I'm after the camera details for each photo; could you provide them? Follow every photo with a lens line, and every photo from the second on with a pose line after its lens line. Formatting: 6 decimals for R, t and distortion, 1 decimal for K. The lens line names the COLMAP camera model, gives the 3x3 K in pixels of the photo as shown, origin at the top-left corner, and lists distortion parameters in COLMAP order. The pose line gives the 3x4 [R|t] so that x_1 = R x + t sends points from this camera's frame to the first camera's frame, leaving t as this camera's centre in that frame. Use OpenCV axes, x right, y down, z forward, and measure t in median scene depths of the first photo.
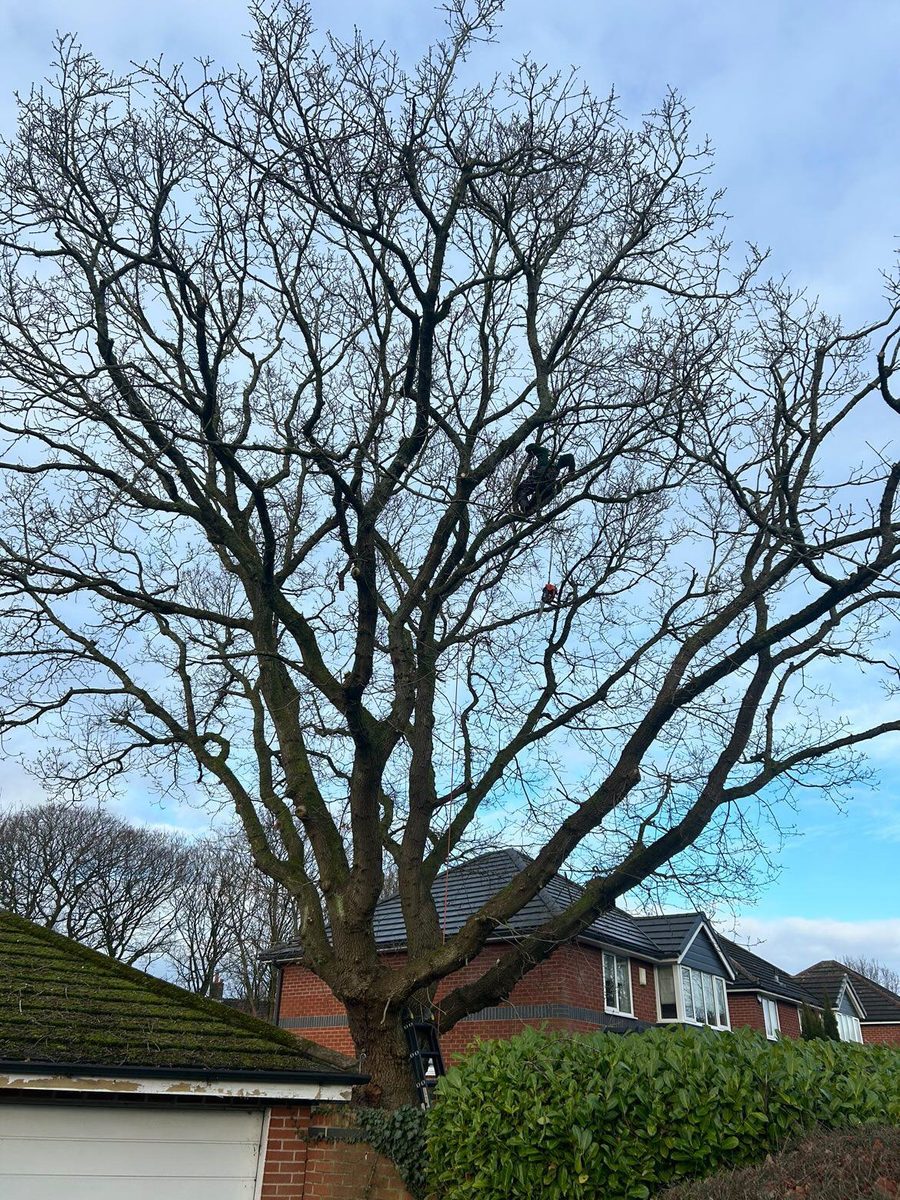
lens RADIAL K [[931.2, 0, 450.0], [0, 931.2, 600.0], [0, 0, 1]] dist [0.005926, -0.005645]
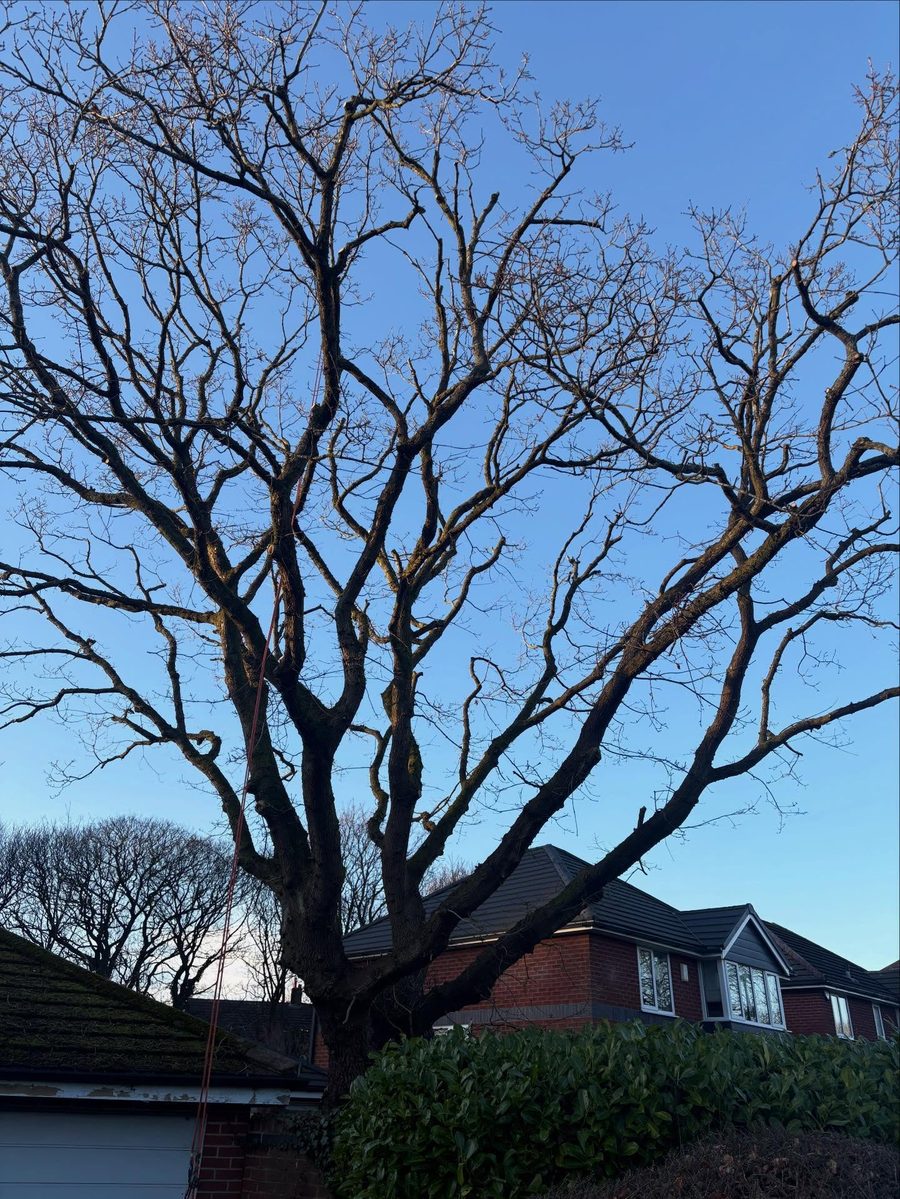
lens RADIAL K [[942.0, 0, 454.3], [0, 942.0, 605.5], [0, 0, 1]] dist [0.045810, -0.078035]
pose [[0.995459, -0.049146, -0.081526, 0.096304], [0.049762, 0.998746, 0.005541, 0.019194], [0.081152, -0.009572, 0.996656, 0.034038]]
